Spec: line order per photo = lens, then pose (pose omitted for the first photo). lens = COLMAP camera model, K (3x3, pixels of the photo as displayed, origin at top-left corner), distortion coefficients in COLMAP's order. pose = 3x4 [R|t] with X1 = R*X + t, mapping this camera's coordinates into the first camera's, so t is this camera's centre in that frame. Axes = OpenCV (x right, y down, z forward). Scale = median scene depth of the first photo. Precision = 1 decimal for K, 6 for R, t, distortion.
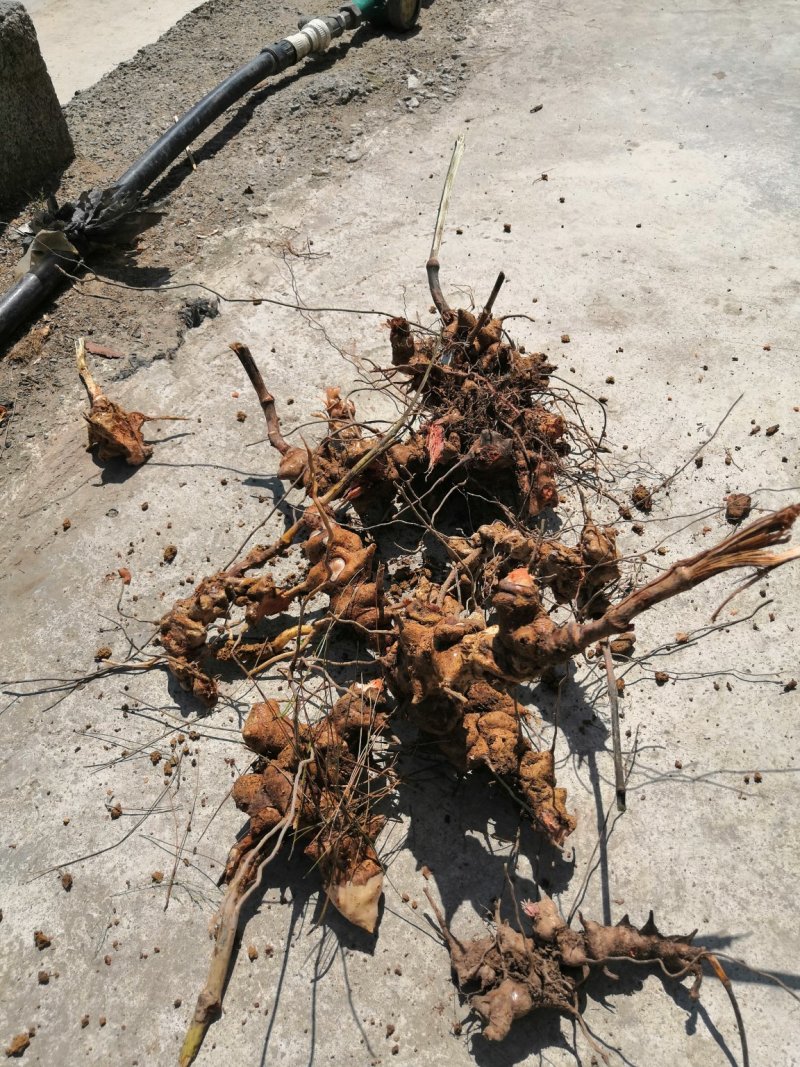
lens RADIAL K [[845.9, 0, 394.3], [0, 845.9, 527.7], [0, 0, 1]] dist [-0.054763, 0.086075]
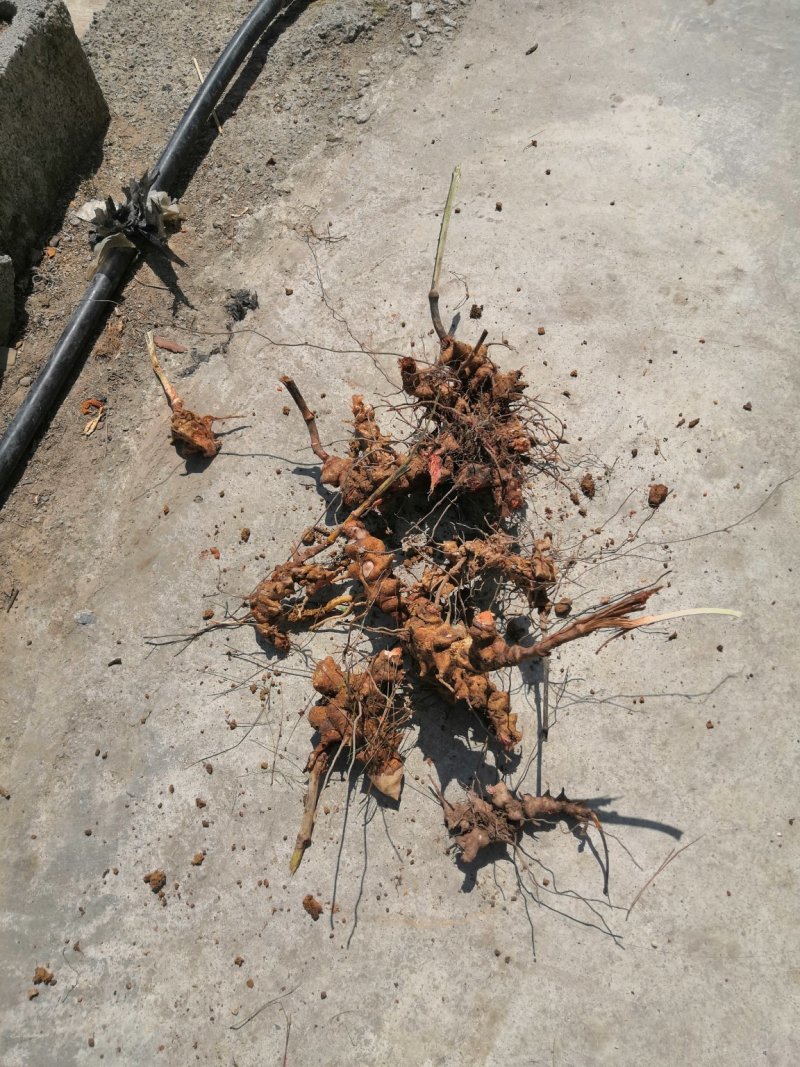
lens RADIAL K [[845.9, 0, 394.3], [0, 845.9, 527.7], [0, 0, 1]] dist [-0.054763, 0.086075]
pose [[0.999836, -0.014423, -0.010986, -0.004945], [0.016847, 0.962969, 0.269084, -0.382699], [0.006698, -0.269225, 0.963054, -0.368933]]
